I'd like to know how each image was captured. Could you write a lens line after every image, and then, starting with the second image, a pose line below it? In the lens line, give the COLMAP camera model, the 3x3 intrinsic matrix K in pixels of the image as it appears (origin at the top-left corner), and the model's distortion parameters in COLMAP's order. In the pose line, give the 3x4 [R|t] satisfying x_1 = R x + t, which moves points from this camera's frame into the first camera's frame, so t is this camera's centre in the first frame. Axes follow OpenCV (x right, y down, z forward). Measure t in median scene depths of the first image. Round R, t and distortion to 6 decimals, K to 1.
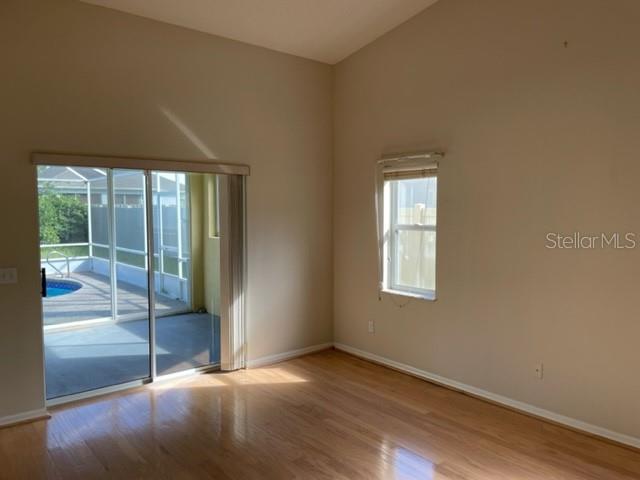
lens RADIAL K [[488.4, 0, 322.6], [0, 488.4, 243.3], [0, 0, 1]] dist [0.056994, -0.082212]
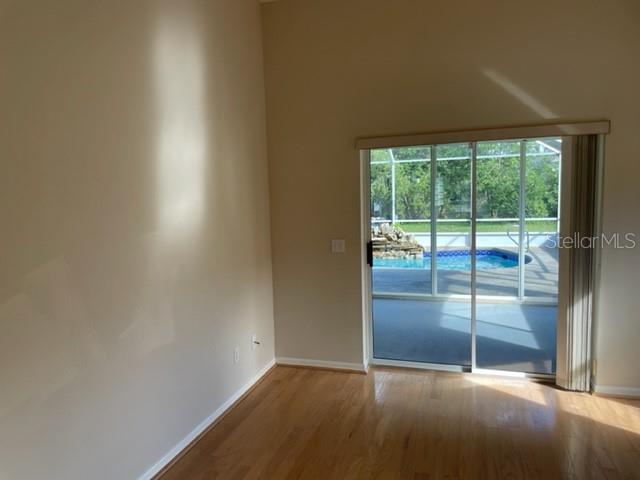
lens RADIAL K [[488.4, 0, 321.1], [0, 488.4, 236.1], [0, 0, 1]] dist [0.056994, -0.082212]
pose [[0.526551, 0.062774, -0.847823, 0.256647], [-0.028216, 0.998011, 0.056370, -0.016755], [0.849675, -0.005760, 0.527275, 0.256864]]
